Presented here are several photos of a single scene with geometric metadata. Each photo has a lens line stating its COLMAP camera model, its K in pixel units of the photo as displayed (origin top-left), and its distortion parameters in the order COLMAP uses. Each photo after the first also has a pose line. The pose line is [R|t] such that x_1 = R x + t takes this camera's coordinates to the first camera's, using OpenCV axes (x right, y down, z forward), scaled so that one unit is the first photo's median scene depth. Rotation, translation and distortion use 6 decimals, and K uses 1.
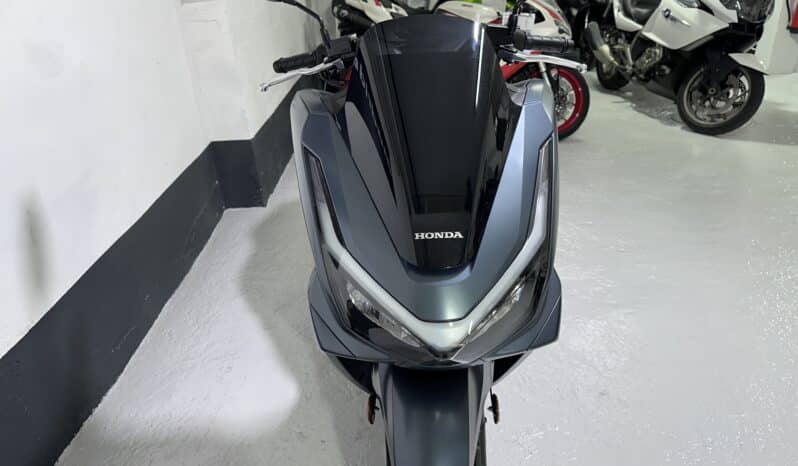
lens RADIAL K [[558.6, 0, 398.4], [0, 558.6, 238.1], [0, 0, 1]] dist [0.057470, -0.090939]
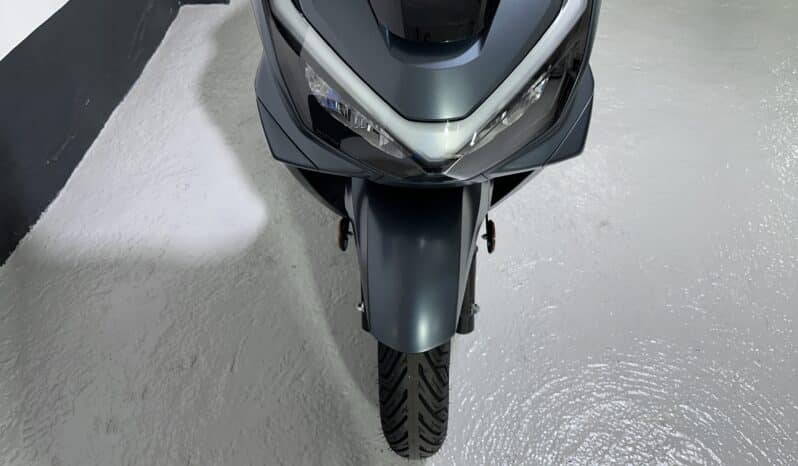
lens RADIAL K [[558.6, 0, 398.4], [0, 558.6, 238.1], [0, 0, 1]] dist [0.057470, -0.090939]
pose [[0.999288, 0.023907, 0.029191, 0.009974], [-0.031468, 0.954939, 0.295129, 0.064744], [-0.020820, -0.295837, 0.955012, 0.209269]]
